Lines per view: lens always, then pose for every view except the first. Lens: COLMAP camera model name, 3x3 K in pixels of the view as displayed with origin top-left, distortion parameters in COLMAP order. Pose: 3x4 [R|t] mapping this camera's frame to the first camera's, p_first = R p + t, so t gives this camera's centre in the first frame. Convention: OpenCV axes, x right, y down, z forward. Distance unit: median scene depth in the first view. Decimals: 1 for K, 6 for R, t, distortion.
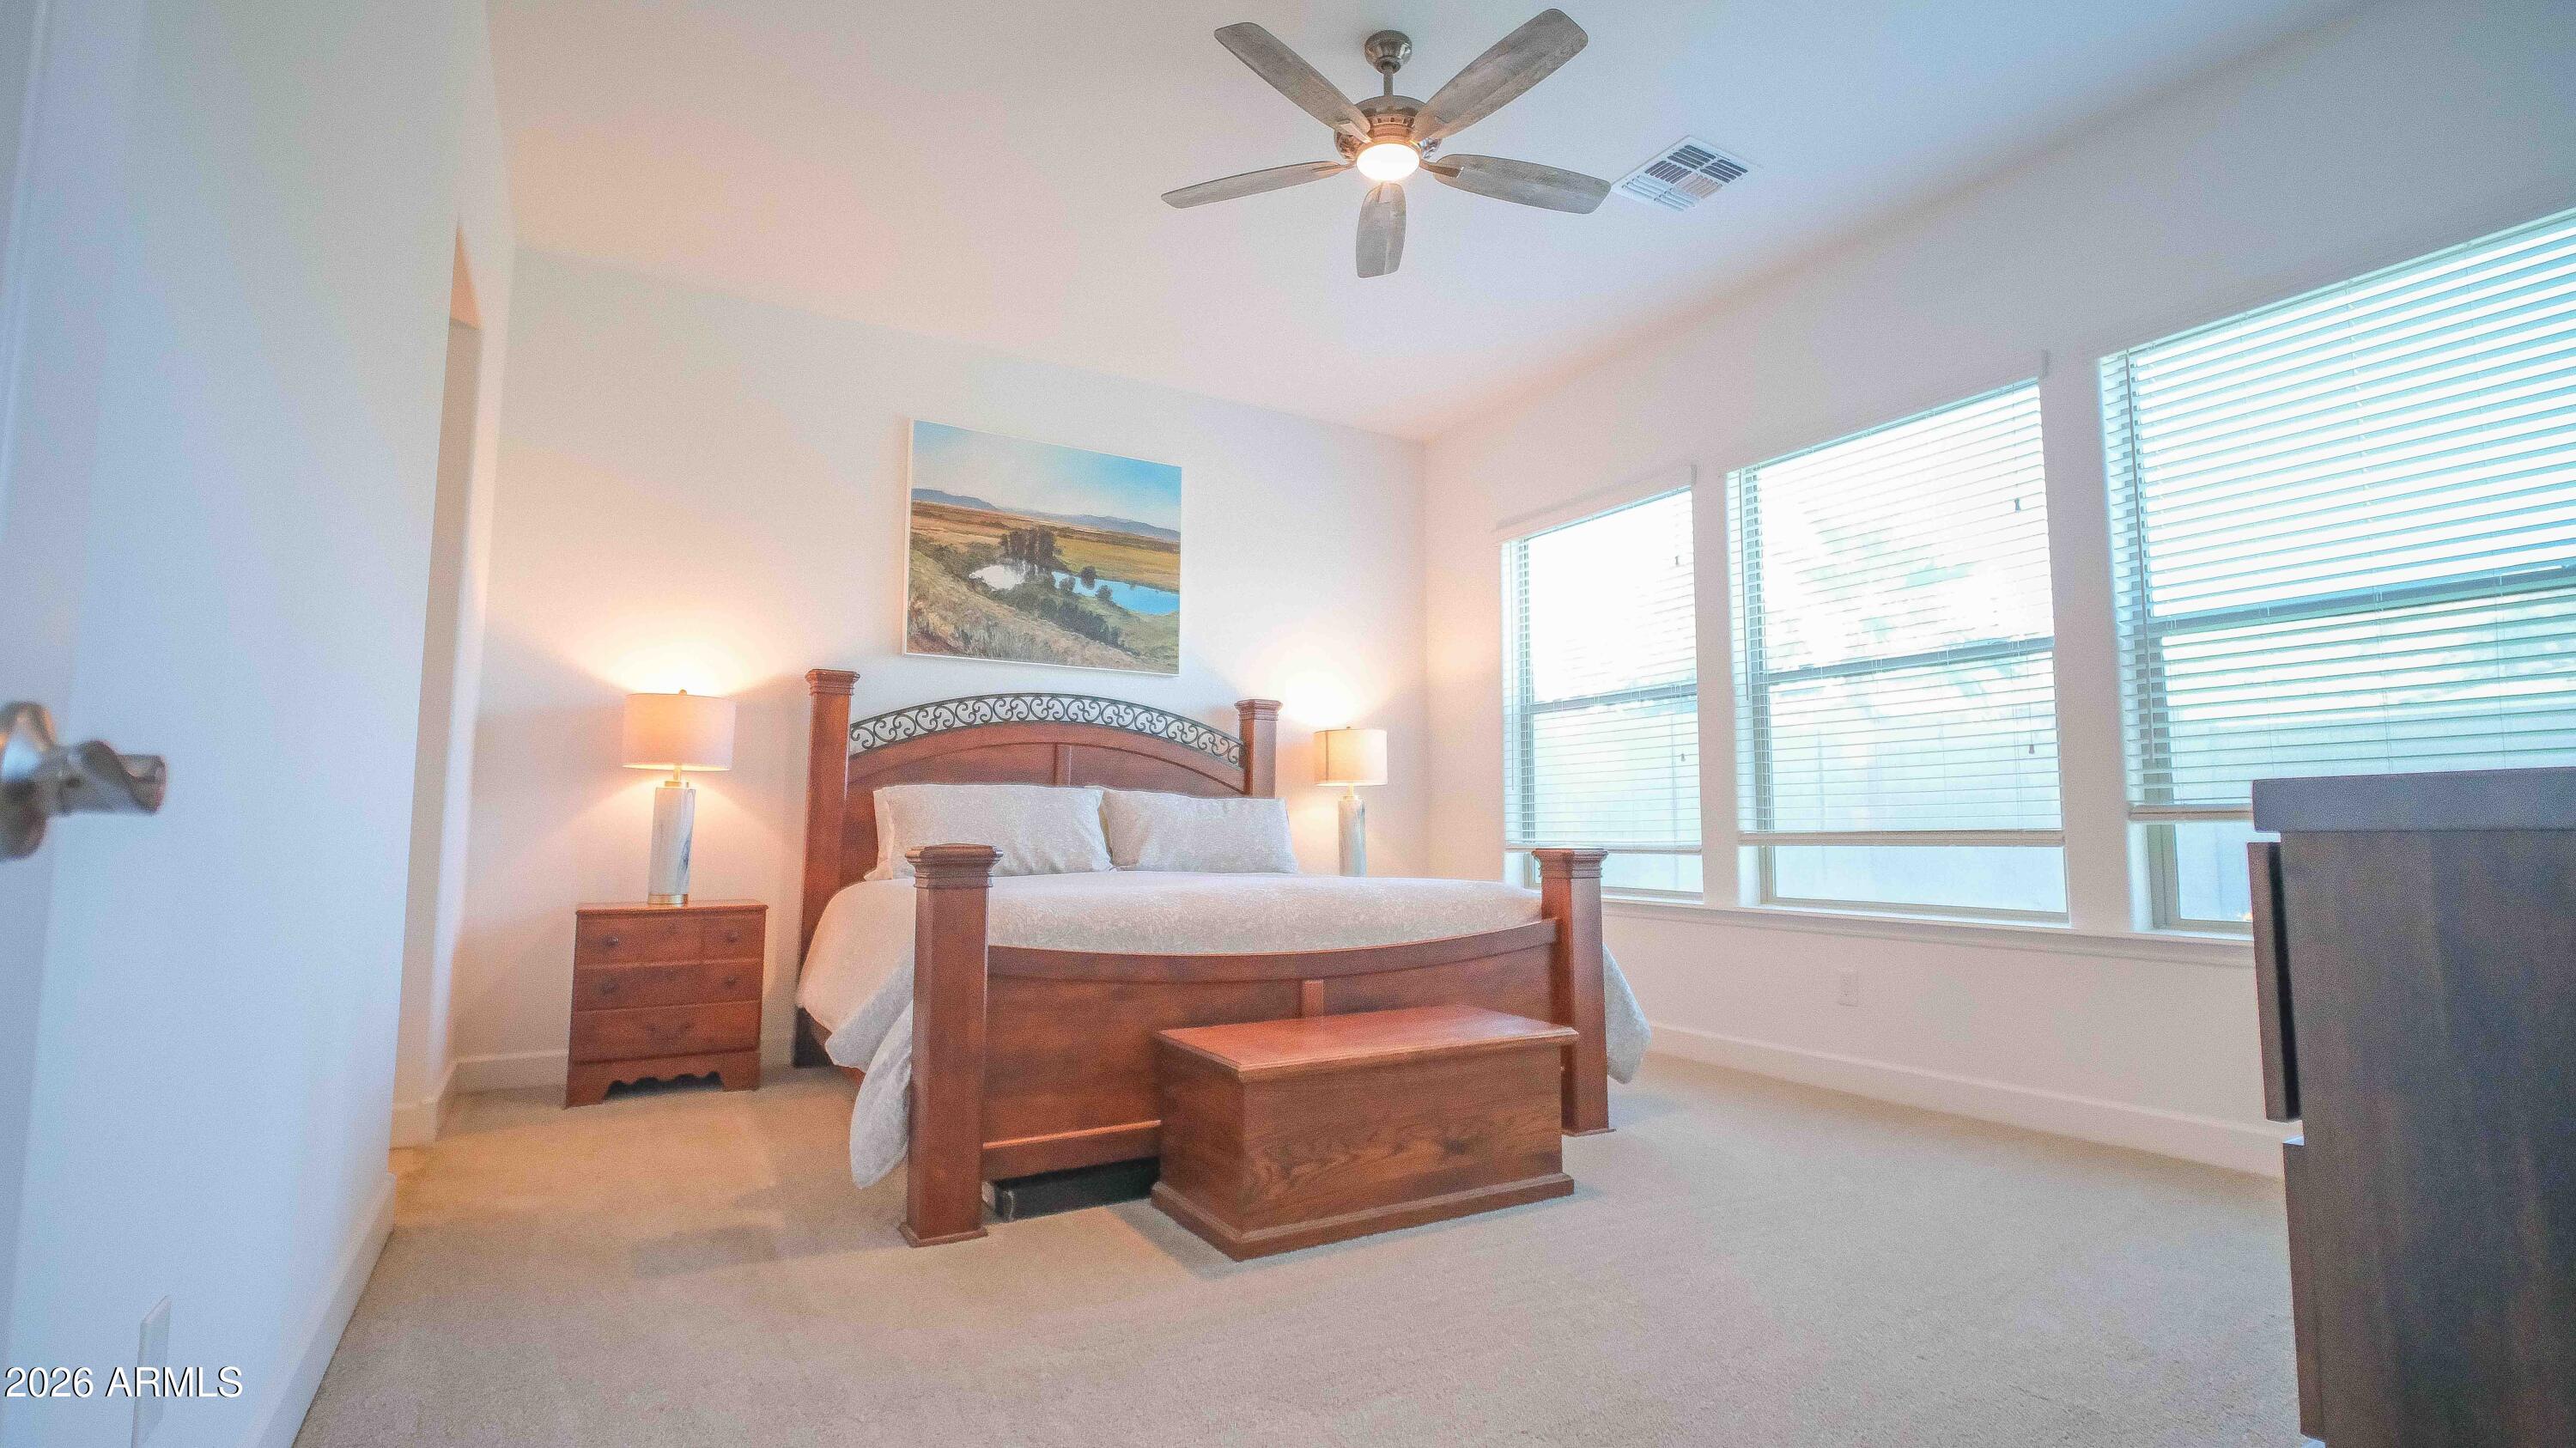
lens RADIAL K [[1213.1, 0, 1295.4], [0, 1213.1, 716.7], [0, 0, 1]] dist [-0.002805, -0.000899]
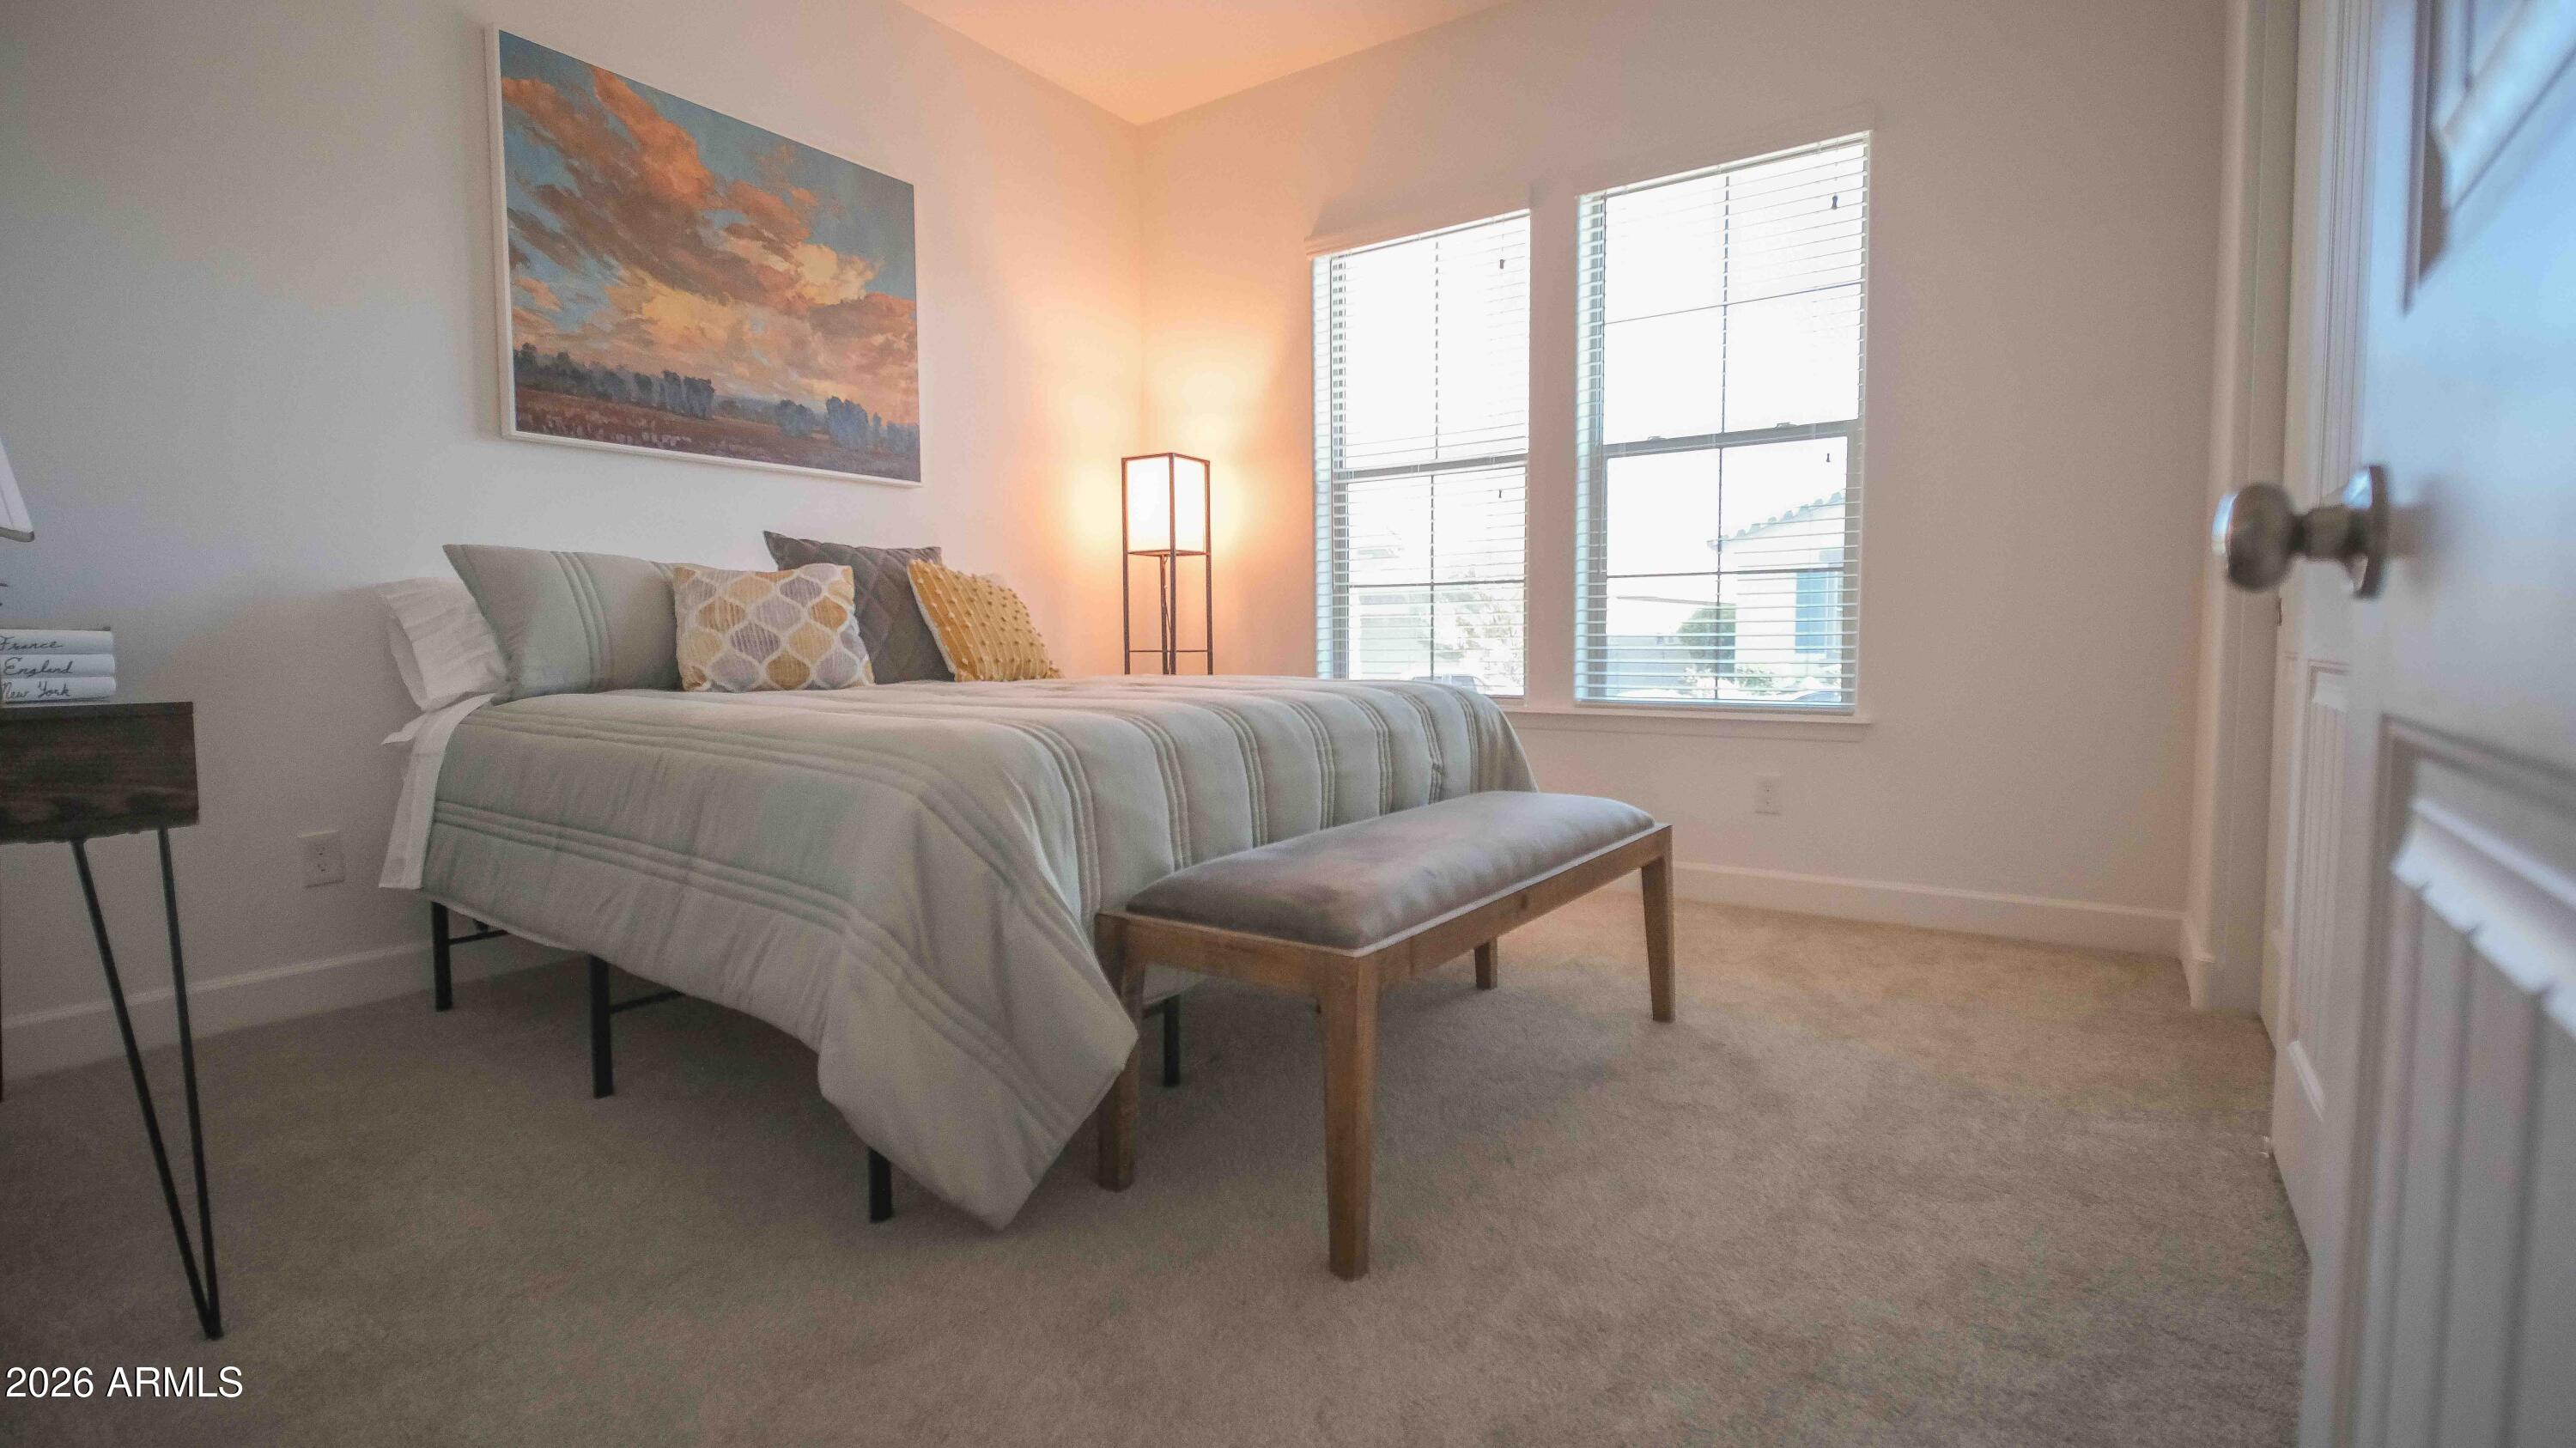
lens RADIAL K [[1196.5, 0, 1288.9], [0, 1196.5, 716.5], [0, 0, 1]] dist [0.001676, -0.000390]
pose [[0.914386, -0.040800, 0.402783, -0.173387], [-0.025548, 0.987111, 0.157986, 0.027144], [-0.404037, -0.154751, 0.901558, 0.267111]]
